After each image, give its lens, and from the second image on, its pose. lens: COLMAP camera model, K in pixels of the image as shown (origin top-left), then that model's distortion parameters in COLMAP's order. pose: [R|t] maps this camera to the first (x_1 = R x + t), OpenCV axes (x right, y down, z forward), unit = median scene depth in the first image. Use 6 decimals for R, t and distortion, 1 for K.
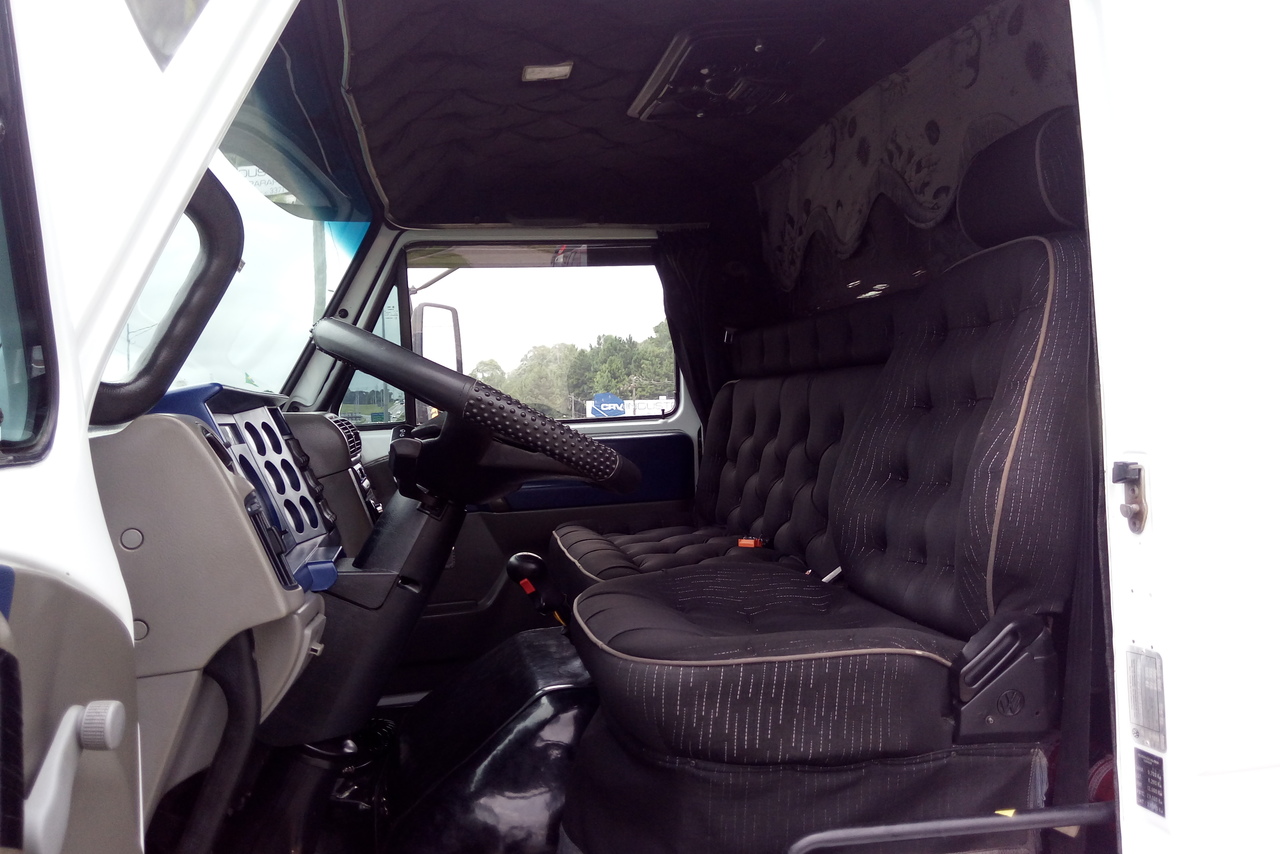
lens RADIAL K [[1102.5, 0, 640.0], [0, 1102.5, 427.0], [0, 0, 1]] dist [0.152938, -0.322883]
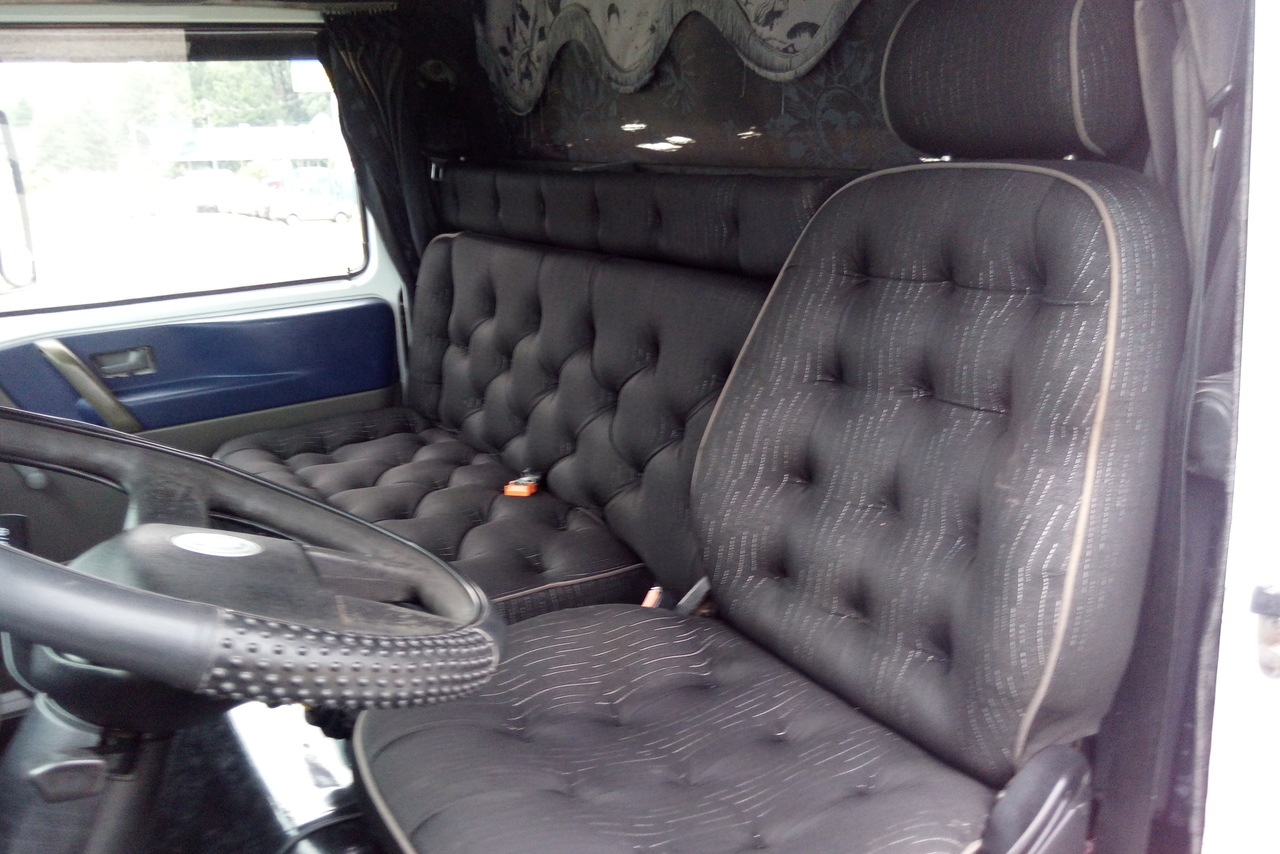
lens RADIAL K [[1059.6, 0, 656.6], [0, 1059.6, 440.5], [0, 0, 1]] dist [0.119350, -0.254900]
pose [[0.926932, -0.100390, 0.361551, -0.068088], [-0.000830, 0.962996, 0.269516, -0.113203], [-0.375229, -0.250123, 0.892548, 0.289411]]
